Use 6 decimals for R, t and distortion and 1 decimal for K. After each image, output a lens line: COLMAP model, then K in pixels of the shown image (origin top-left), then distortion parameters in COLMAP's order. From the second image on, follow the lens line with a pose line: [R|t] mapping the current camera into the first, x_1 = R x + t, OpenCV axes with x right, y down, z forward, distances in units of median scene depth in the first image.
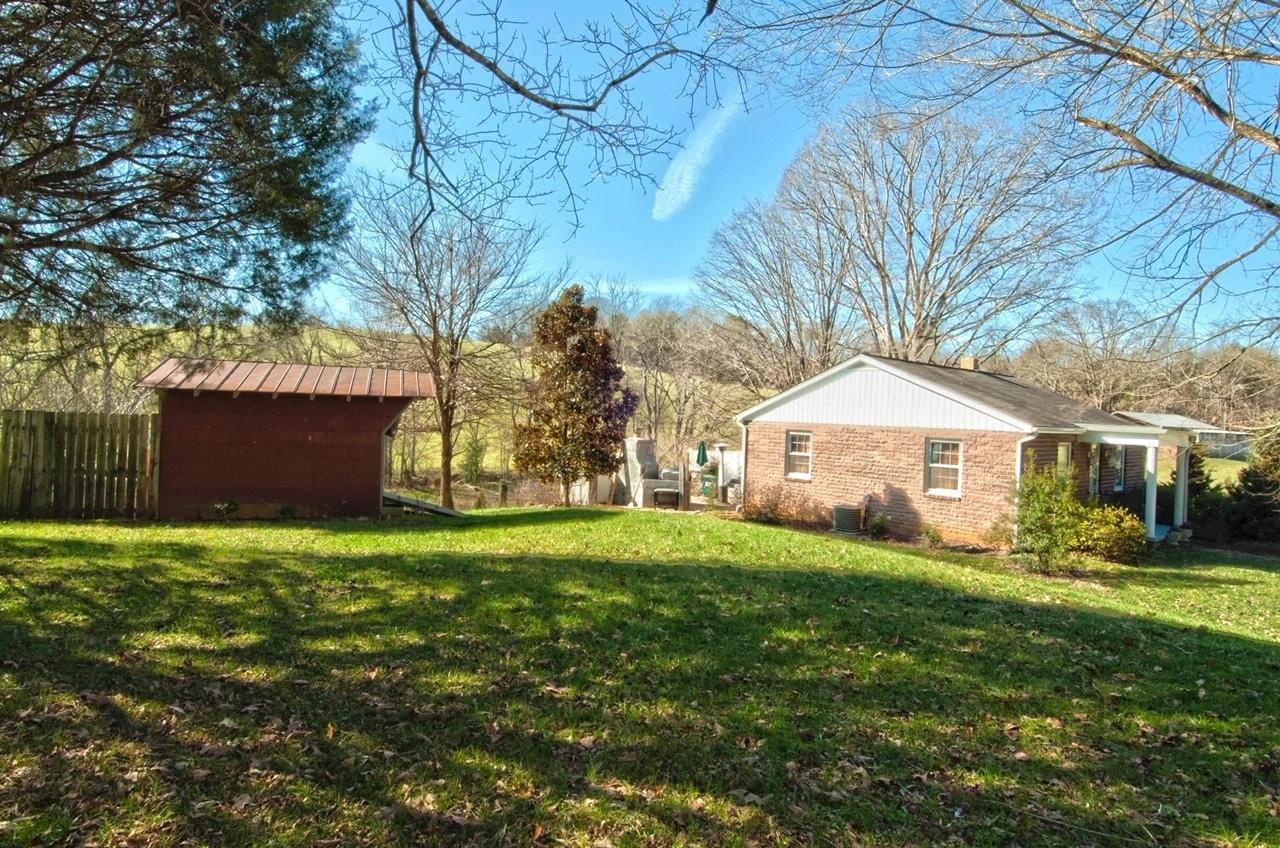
lens RADIAL K [[667.2, 0, 640.7], [0, 667.2, 419.8], [0, 0, 1]] dist [0.031443, -0.040331]
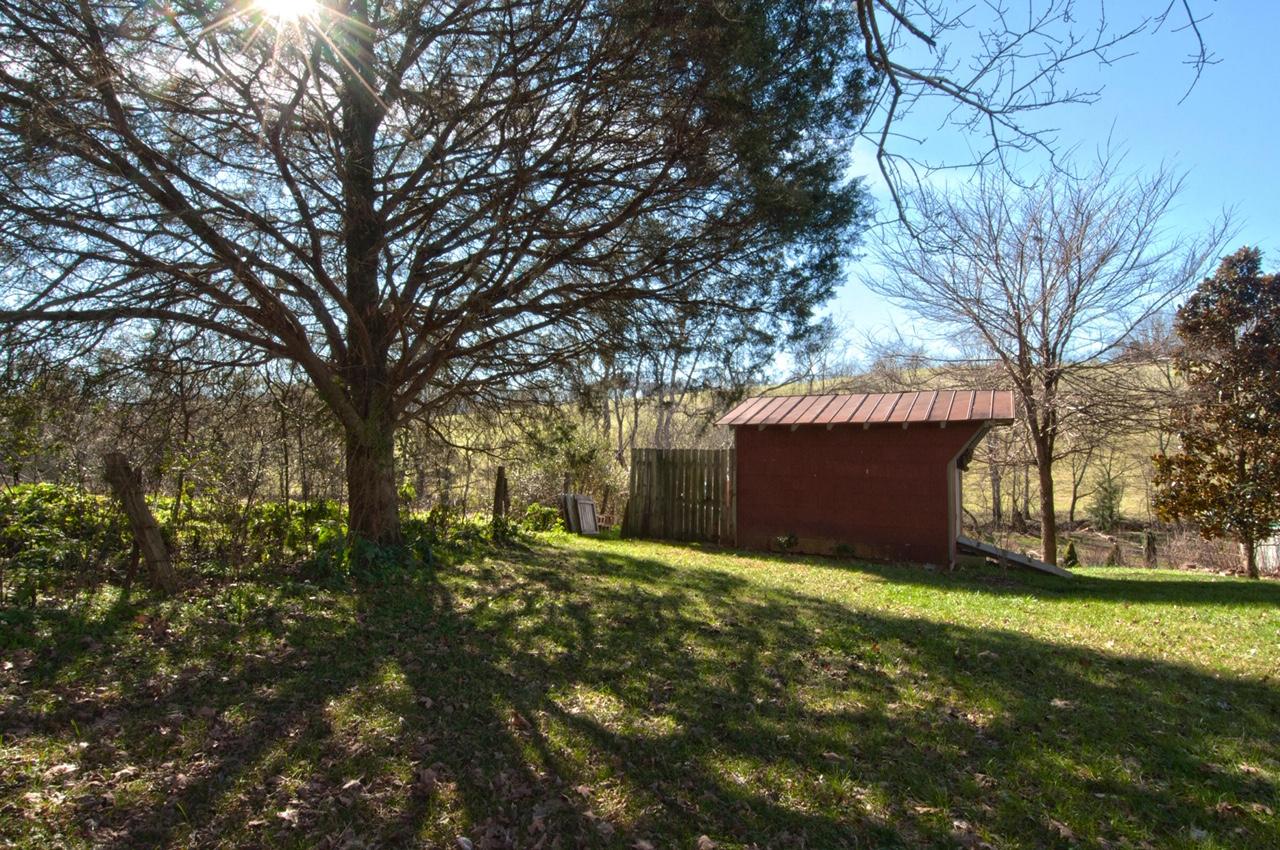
lens RADIAL K [[667.2, 0, 640.7], [0, 667.2, 420.8], [0, 0, 1]] dist [0.031443, -0.040331]
pose [[0.657773, -0.058730, -0.750923, -0.004320], [0.016820, 0.997852, -0.063308, 0.007901], [0.753028, 0.029012, 0.657348, 0.115423]]
